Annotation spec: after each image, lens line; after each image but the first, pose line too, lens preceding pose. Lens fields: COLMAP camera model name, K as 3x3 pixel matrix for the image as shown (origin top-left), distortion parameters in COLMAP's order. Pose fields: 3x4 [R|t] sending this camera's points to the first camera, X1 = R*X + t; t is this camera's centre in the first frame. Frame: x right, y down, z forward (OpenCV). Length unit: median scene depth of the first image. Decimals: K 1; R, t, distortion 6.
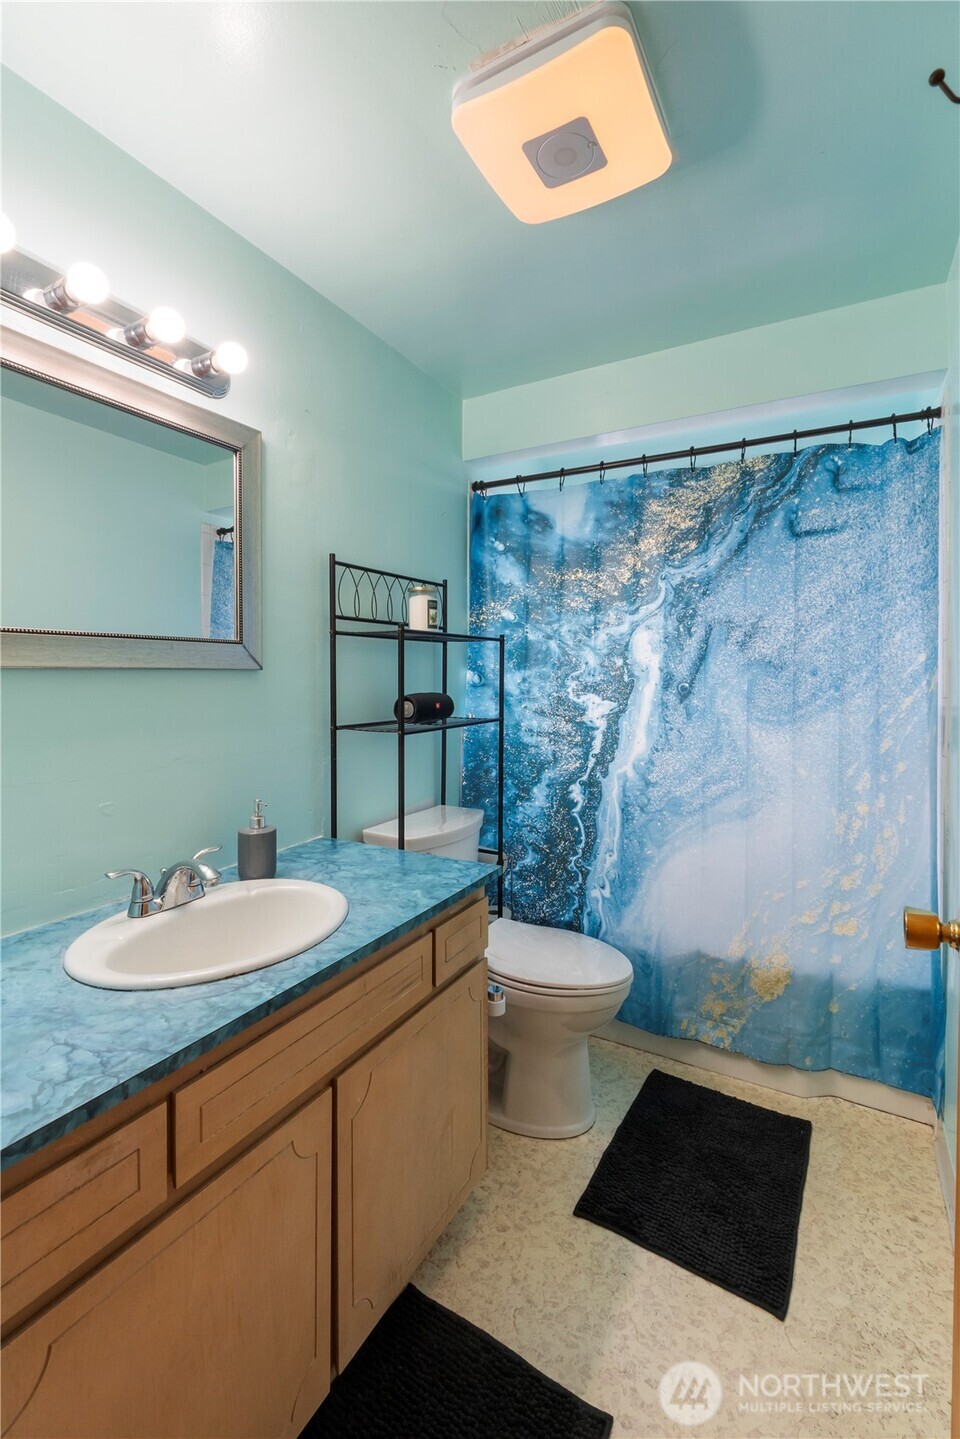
lens RADIAL K [[634.5, 0, 482.0], [0, 634.5, 677.0], [0, 0, 1]] dist [-0.008921, 0.000039]
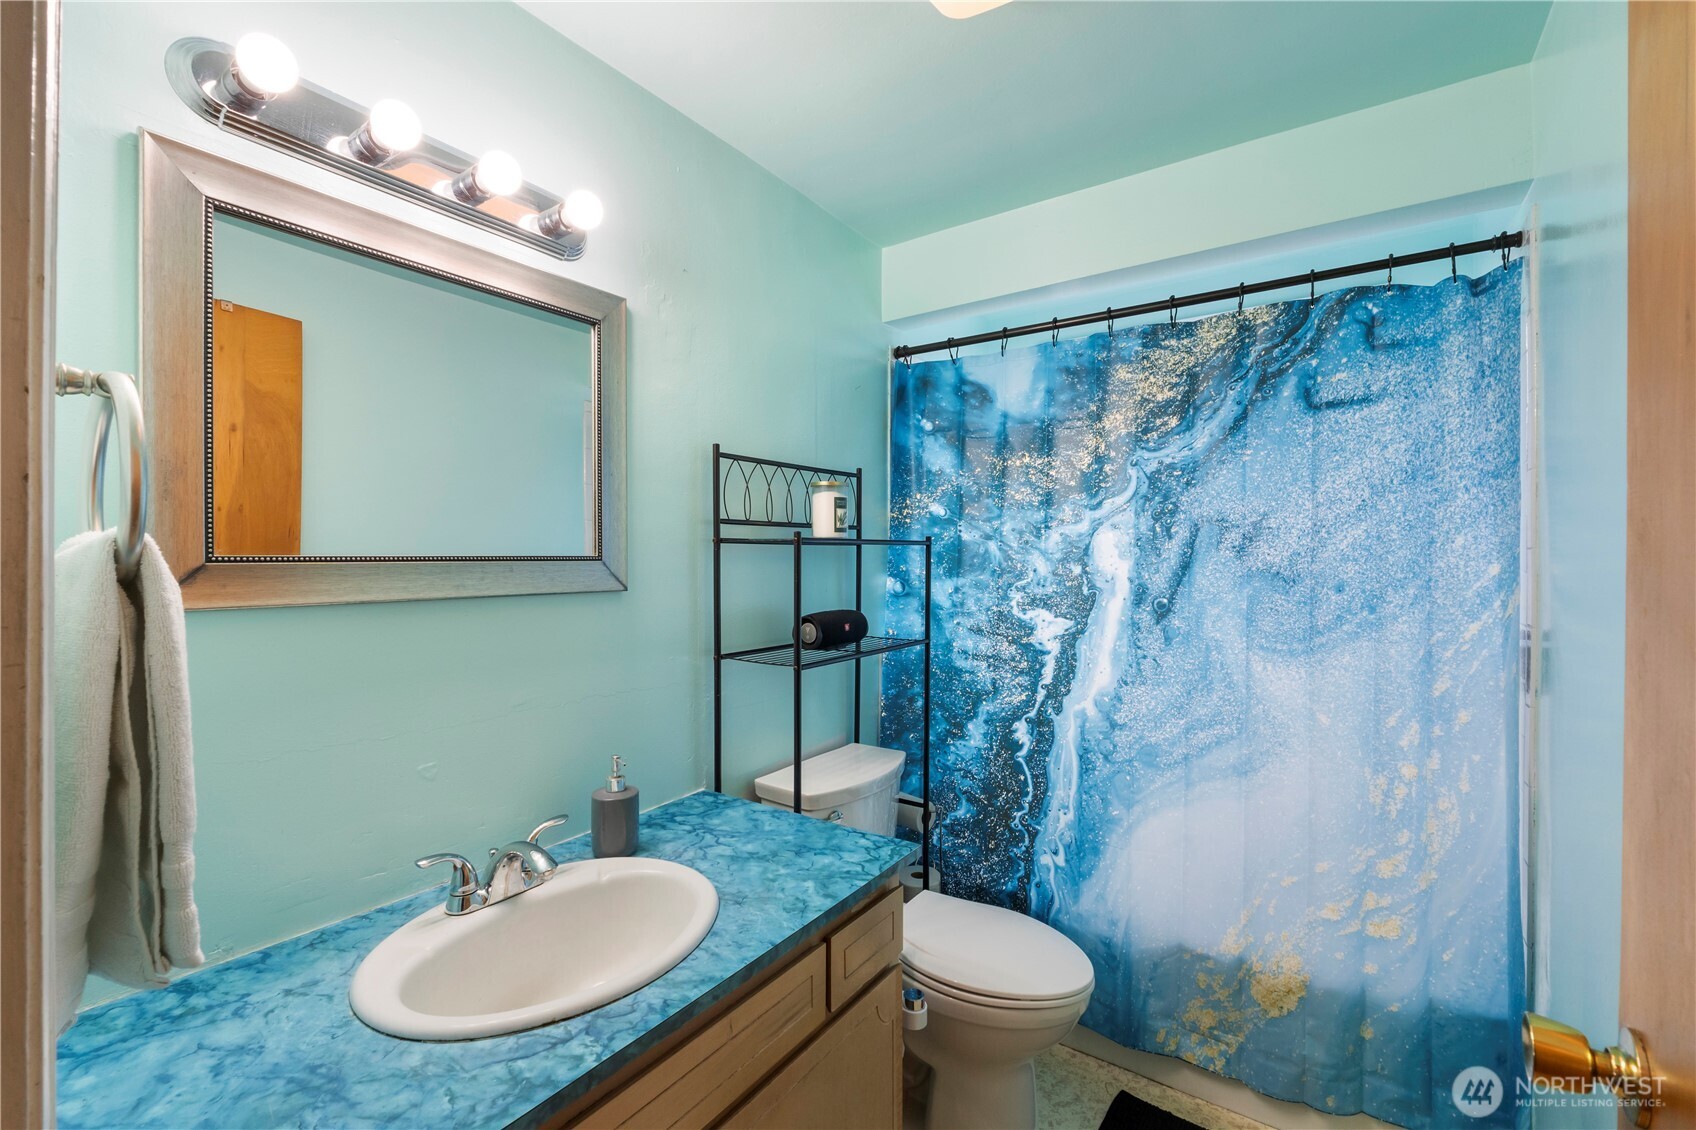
lens RADIAL K [[713.2, 0, 847.5], [0, 713.2, 557.8], [0, 0, 1]] dist [-0.006212, -0.000807]
pose [[0.995010, 0.001252, -0.099769, 0.021174], [-0.001352, 0.999999, -0.000940, -0.041126], [0.099768, 0.001070, 0.995010, 0.089454]]
